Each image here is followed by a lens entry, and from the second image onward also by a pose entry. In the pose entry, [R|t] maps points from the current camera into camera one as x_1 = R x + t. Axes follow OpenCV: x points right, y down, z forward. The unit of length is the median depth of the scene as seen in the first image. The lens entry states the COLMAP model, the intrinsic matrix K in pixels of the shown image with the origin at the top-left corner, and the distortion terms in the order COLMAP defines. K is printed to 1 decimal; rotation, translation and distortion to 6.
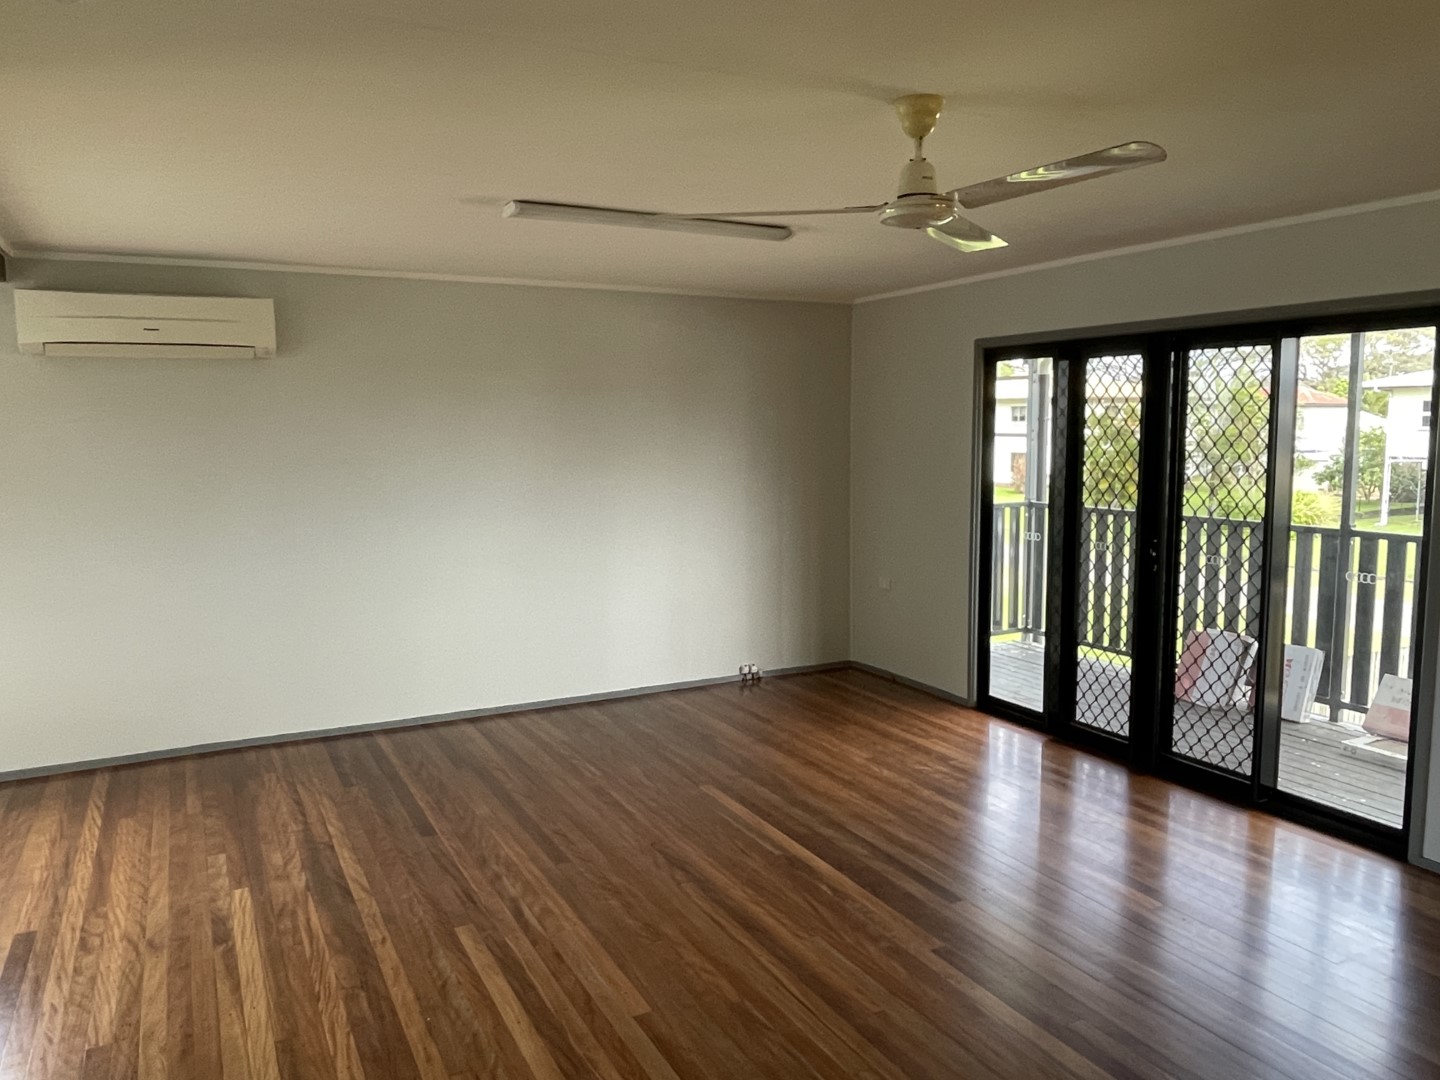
lens RADIAL K [[1050.9, 0, 721.0], [0, 1050.9, 530.6], [0, 0, 1]] dist [0.034539, -0.027712]
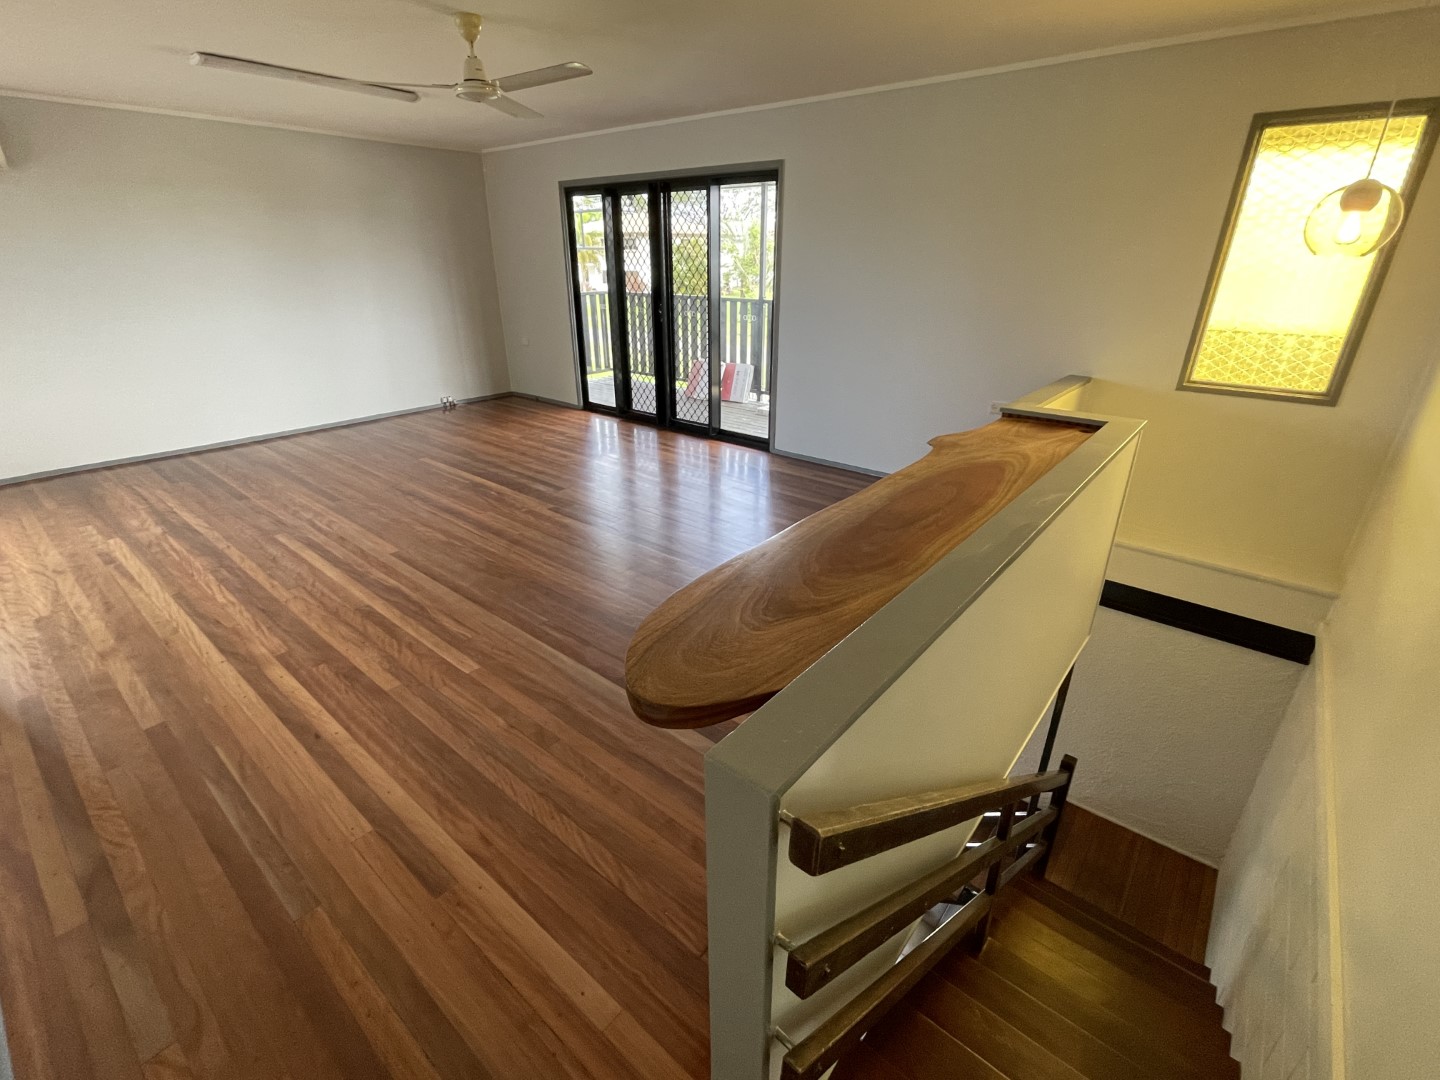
lens RADIAL K [[654.1, 0, 715.1], [0, 654.1, 532.5], [0, 0, 1]] dist [0.009866, 0.002675]
pose [[0.925116, -0.148026, 0.349640, 0.040215], [0.036883, 0.951552, 0.305268, 0.051585], [-0.377888, -0.269513, 0.885756, -0.213918]]
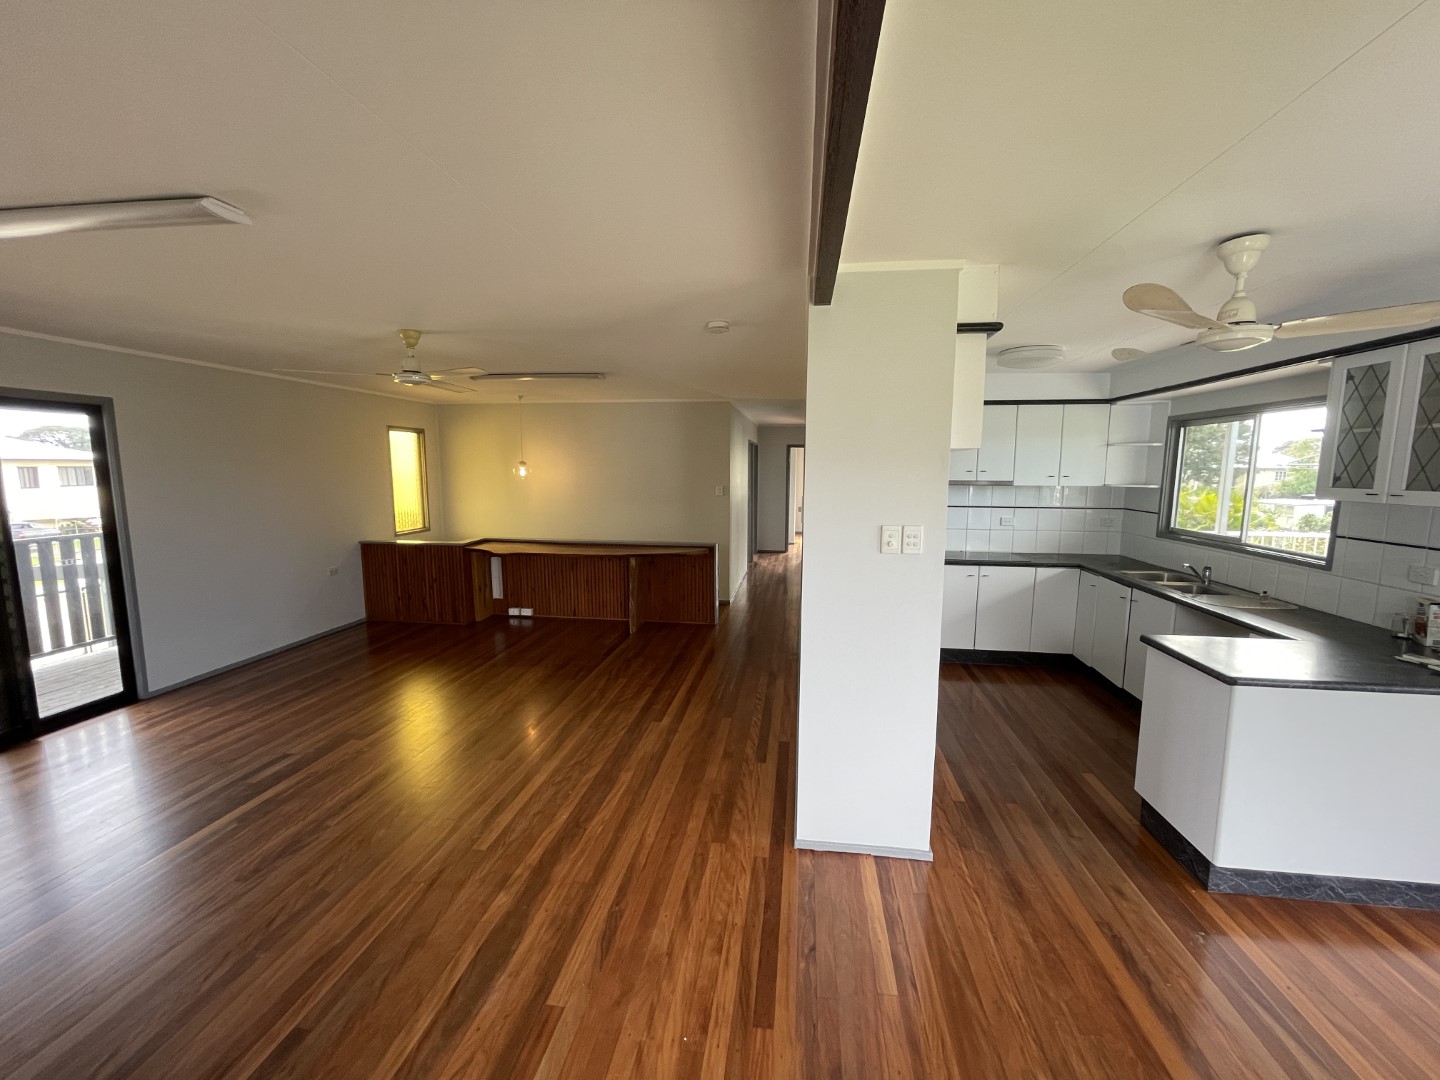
lens RADIAL K [[584.0, 0, 720.7], [0, 584.0, 539.4], [0, 0, 1]] dist [-0.001076, 0.000425]
pose [[-0.815024, -0.068396, 0.575376, -0.780646], [0.062506, 0.976836, 0.204658, -0.118368], [-0.576046, 0.202766, -0.791870, 1.181127]]
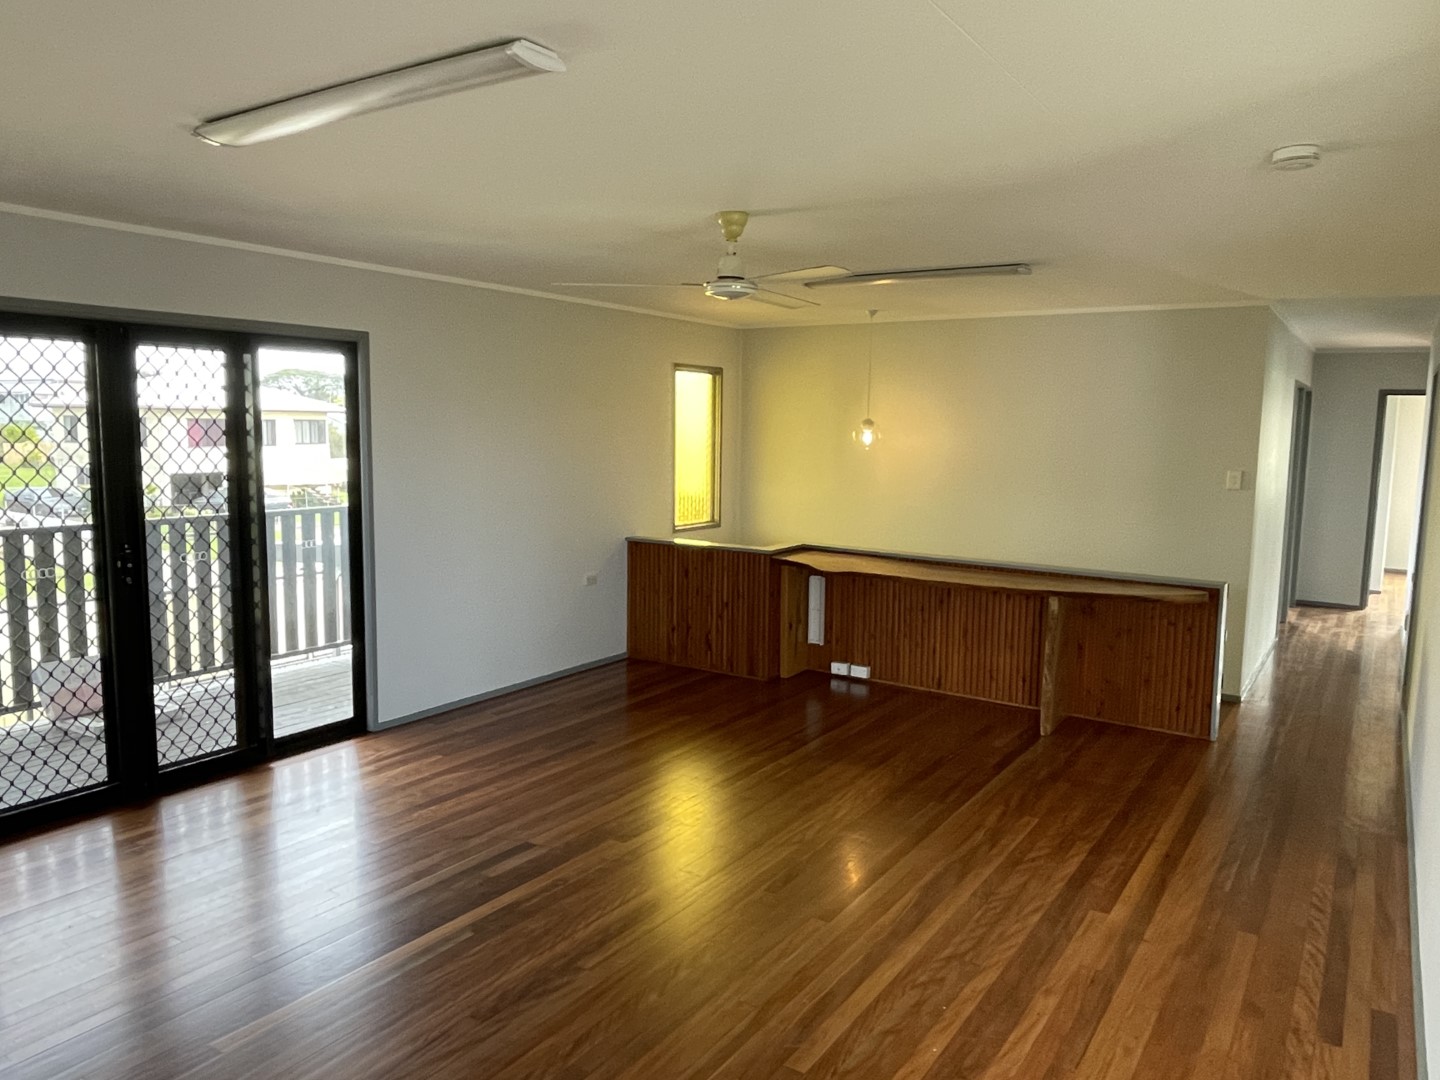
lens RADIAL K [[1007.1, 0, 720.7], [0, 1007.1, 536.8], [0, 0, 1]] dist [0.021724, -0.025146]
pose [[-0.487111, -0.099376, 0.867668, -0.734468], [0.077950, 0.984593, 0.156529, -0.121833], [-0.869855, 0.143882, -0.471859, 1.200474]]
